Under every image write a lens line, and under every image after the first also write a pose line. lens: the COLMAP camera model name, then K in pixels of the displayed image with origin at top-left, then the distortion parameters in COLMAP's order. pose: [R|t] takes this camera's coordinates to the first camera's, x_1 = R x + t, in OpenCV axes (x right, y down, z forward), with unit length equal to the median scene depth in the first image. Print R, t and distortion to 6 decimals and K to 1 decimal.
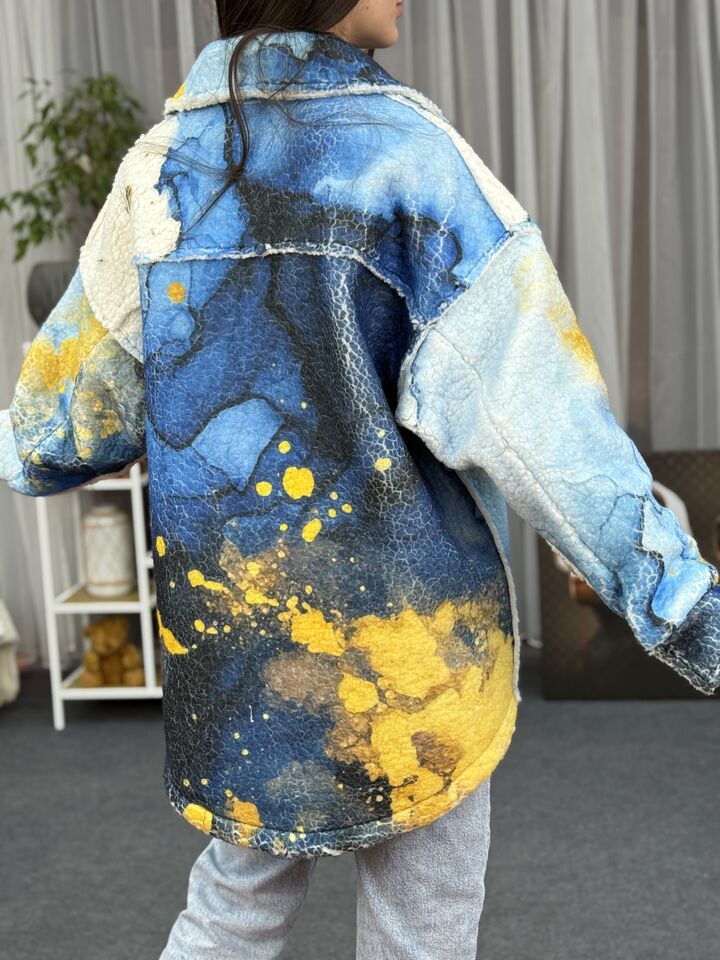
lens RADIAL K [[1321.3, 0, 362.5], [0, 1321.3, 486.4], [0, 0, 1]] dist [0.082271, 0.000000]
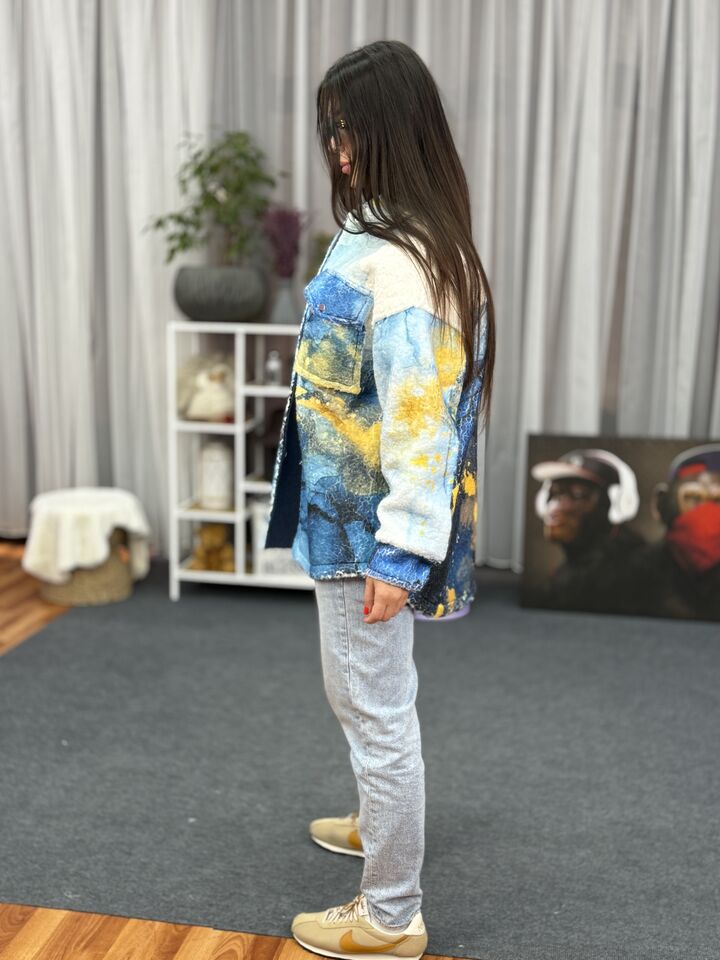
lens RADIAL K [[1140.4, 0, 360.4], [0, 1140.4, 510.4], [0, 0, 1]] dist [0.080638, 0.000000]
pose [[0.994795, 0.082373, -0.059977, 0.035972], [-0.079372, 0.995550, 0.050804, 0.011974], [0.063895, -0.045779, 0.996906, -0.205226]]
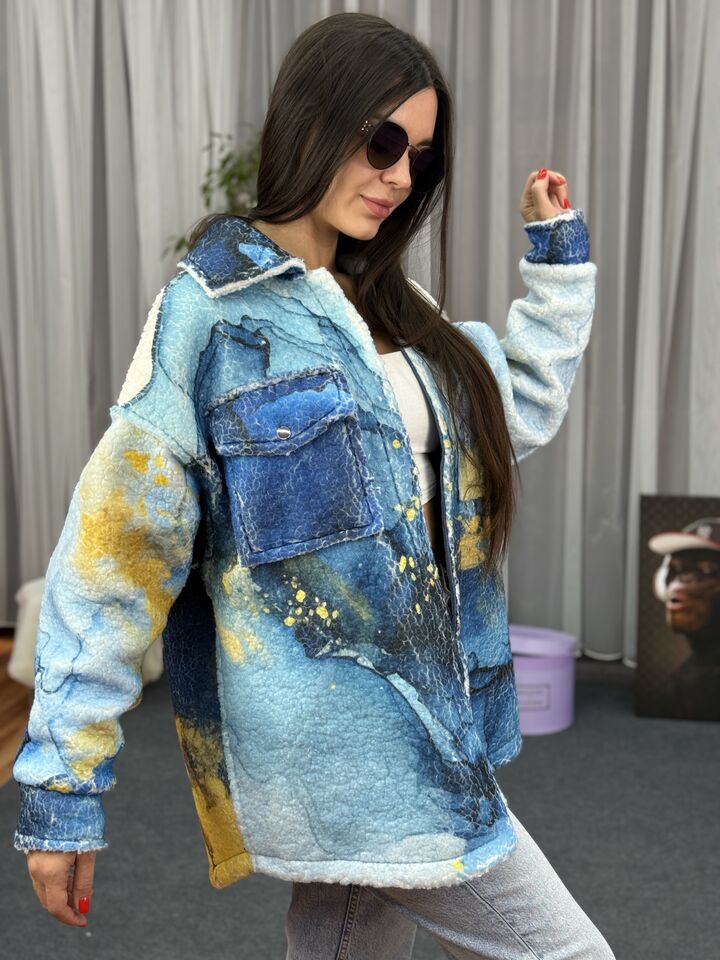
lens RADIAL K [[1321.3, 0, 366.4], [0, 1321.3, 479.2], [0, 0, 1]] dist [0.082271, 0.000000]
pose [[0.996942, 0.064341, -0.044358, -0.052017], [-0.064196, 0.997926, 0.004701, -0.027095], [0.044568, -0.001839, 0.999005, -0.115453]]
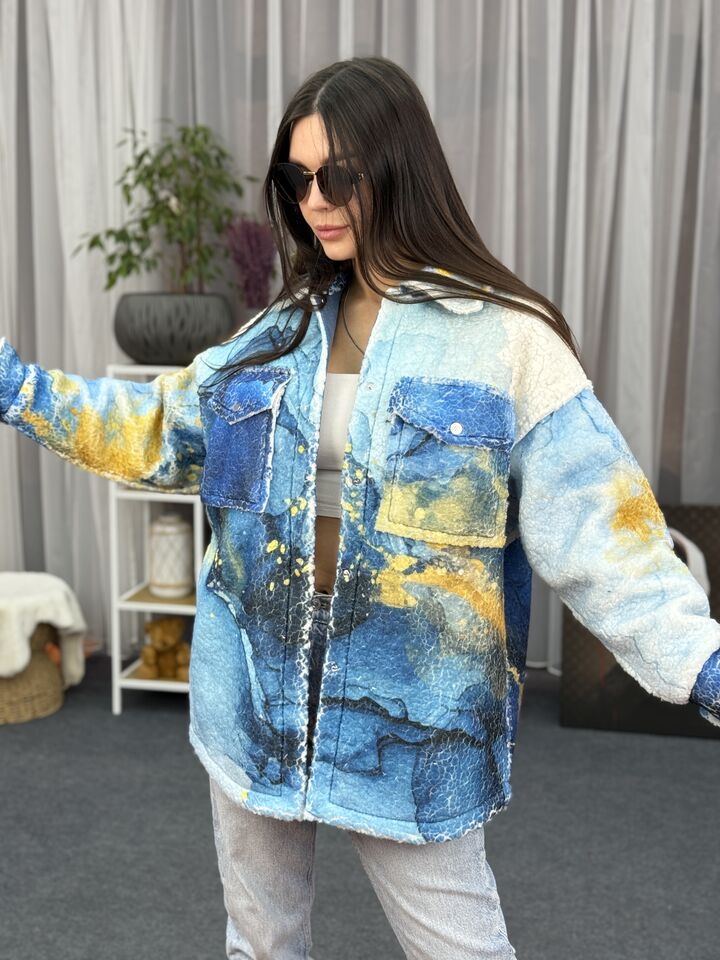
lens RADIAL K [[1321.3, 0, 365.3], [0, 1321.3, 476.5], [0, 0, 1]] dist [0.082271, 0.000000]
pose [[0.994449, 0.070996, -0.077656, 0.051899], [-0.070609, 0.997474, 0.007729, -0.039856], [0.078009, -0.002202, 0.996950, -0.085909]]
